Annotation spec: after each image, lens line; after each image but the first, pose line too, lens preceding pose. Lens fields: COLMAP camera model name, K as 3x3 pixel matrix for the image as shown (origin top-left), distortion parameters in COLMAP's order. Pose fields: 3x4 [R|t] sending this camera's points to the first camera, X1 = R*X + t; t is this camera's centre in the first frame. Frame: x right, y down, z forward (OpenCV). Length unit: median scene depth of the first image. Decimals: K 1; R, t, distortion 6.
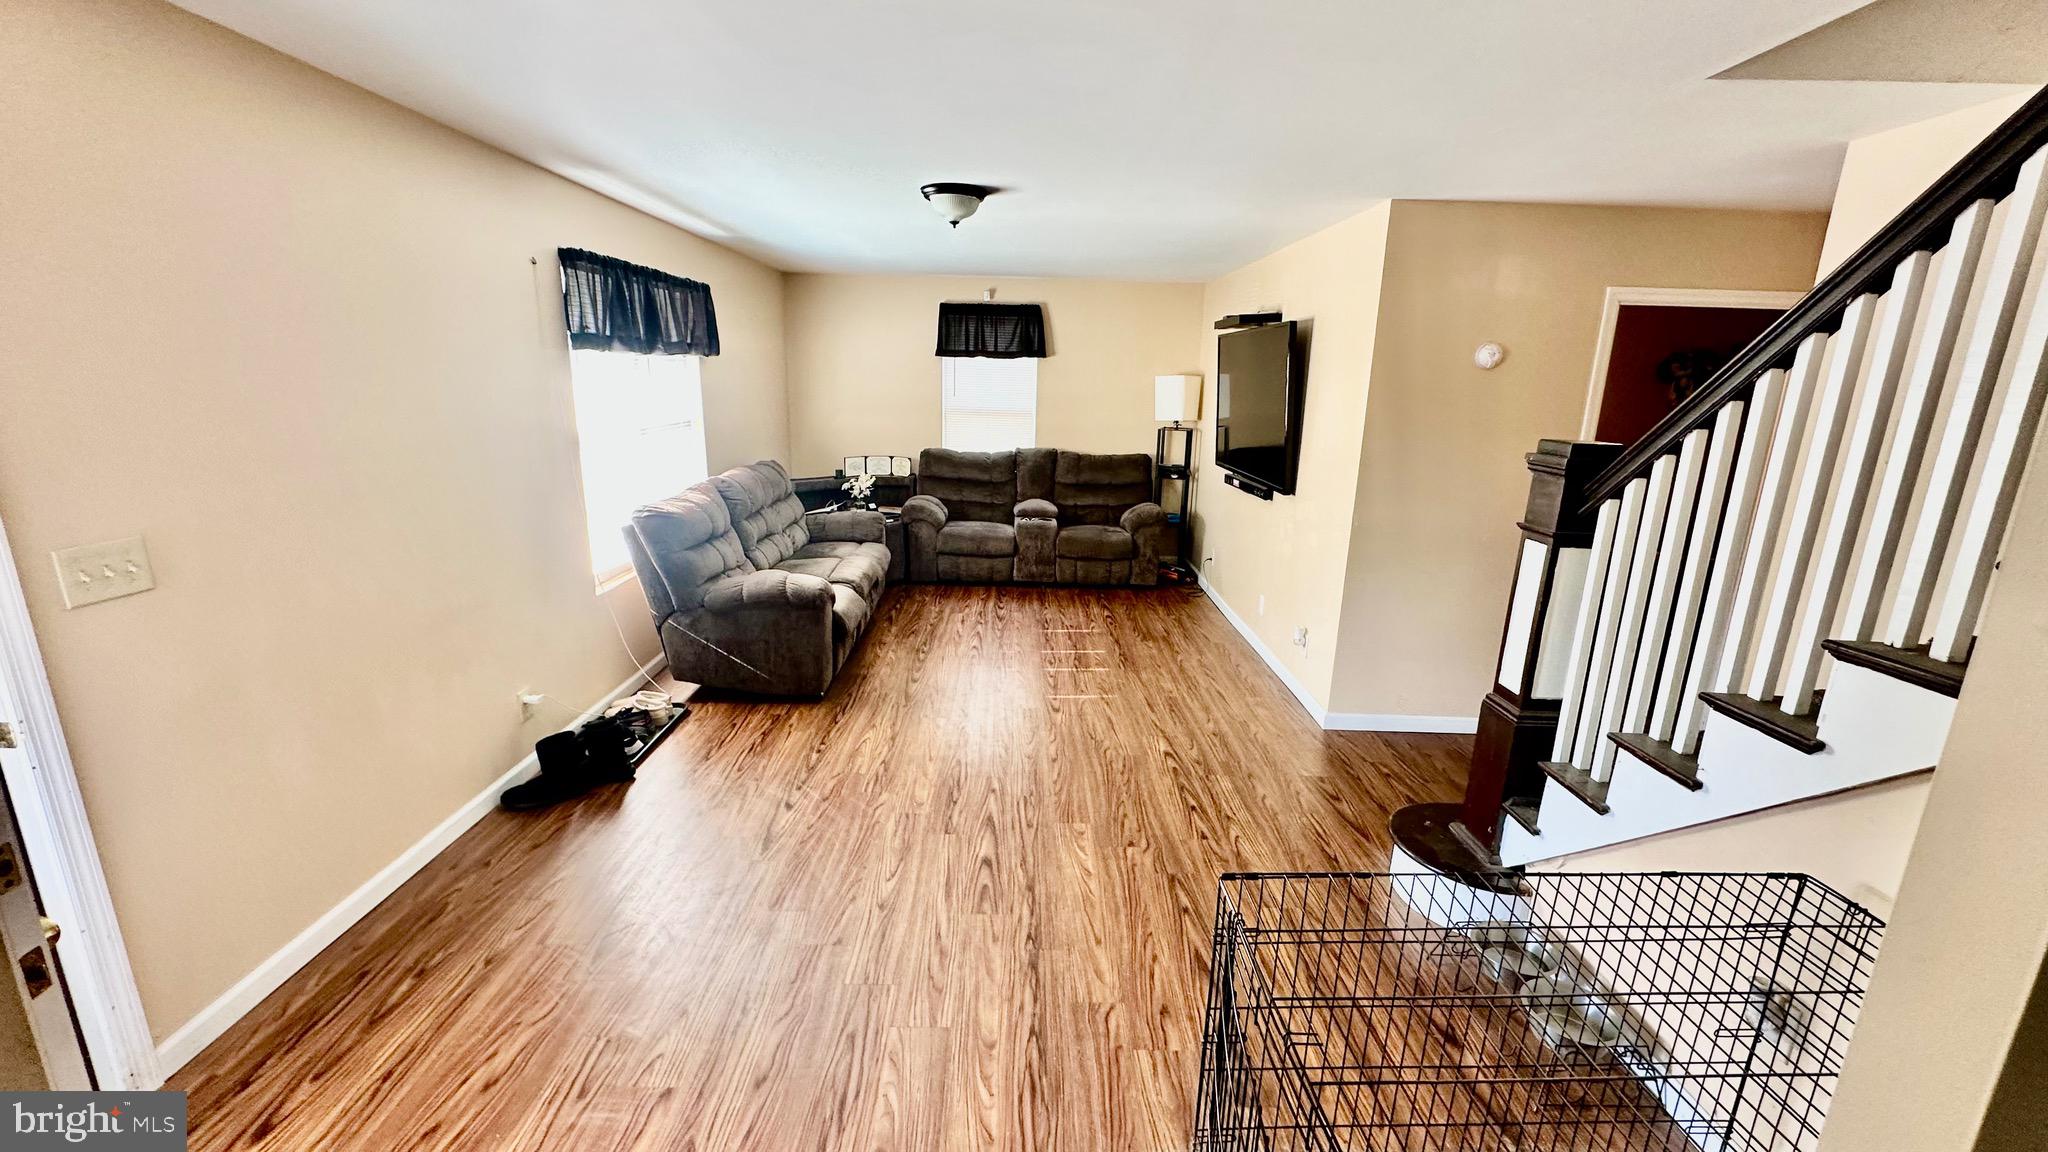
lens RADIAL K [[822.2, 0, 1018.6], [0, 822.2, 563.7], [0, 0, 1]] dist [-0.001715, -0.000246]
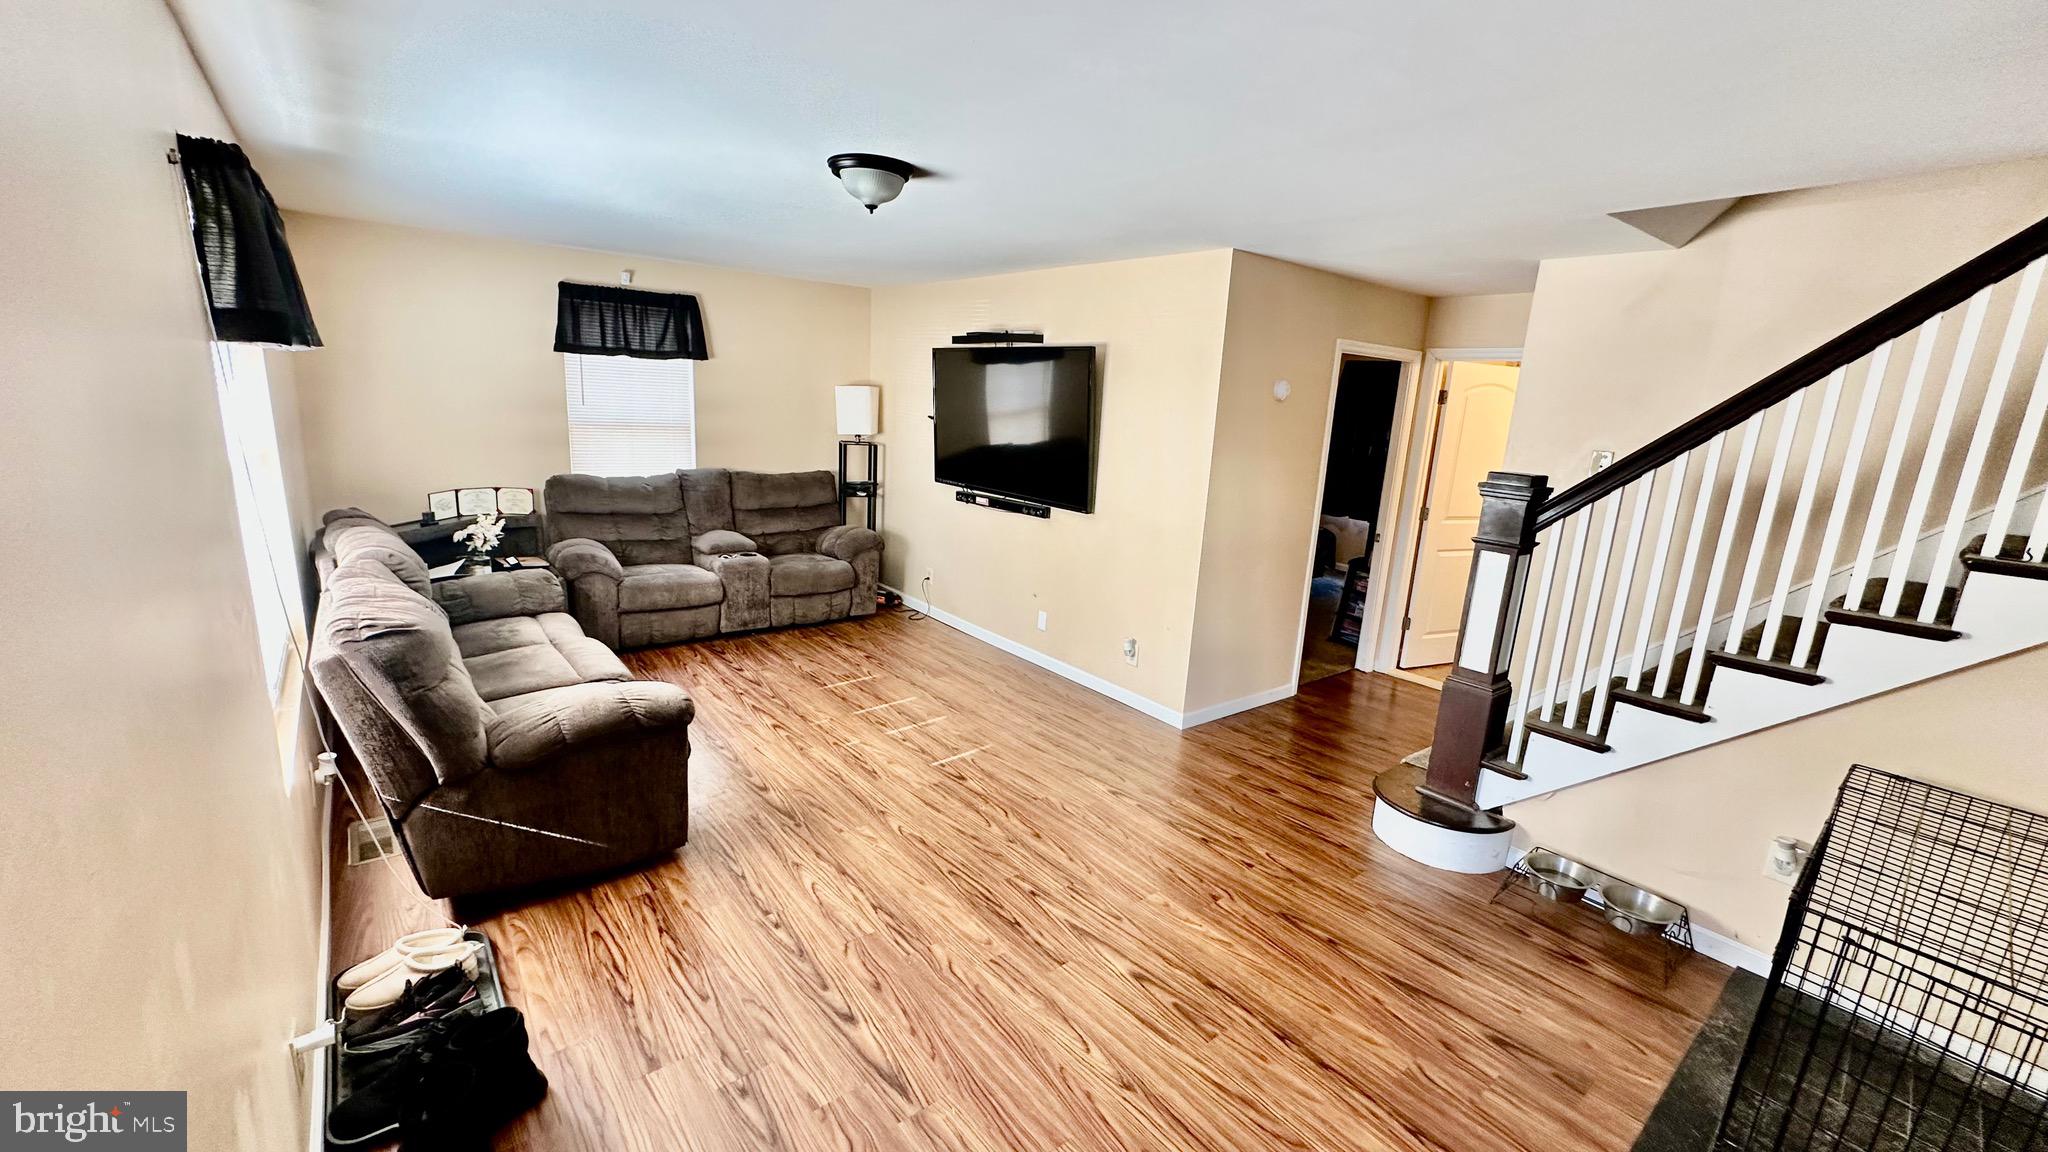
lens RADIAL K [[822.2, 0, 1026.2], [0, 822.2, 564.3], [0, 0, 1]] dist [-0.001715, -0.000246]
pose [[0.782101, -0.108320, 0.613665, -0.267638], [0.103773, 0.993665, 0.043139, -0.051617], [-0.614451, 0.029943, 0.788387, 0.164469]]
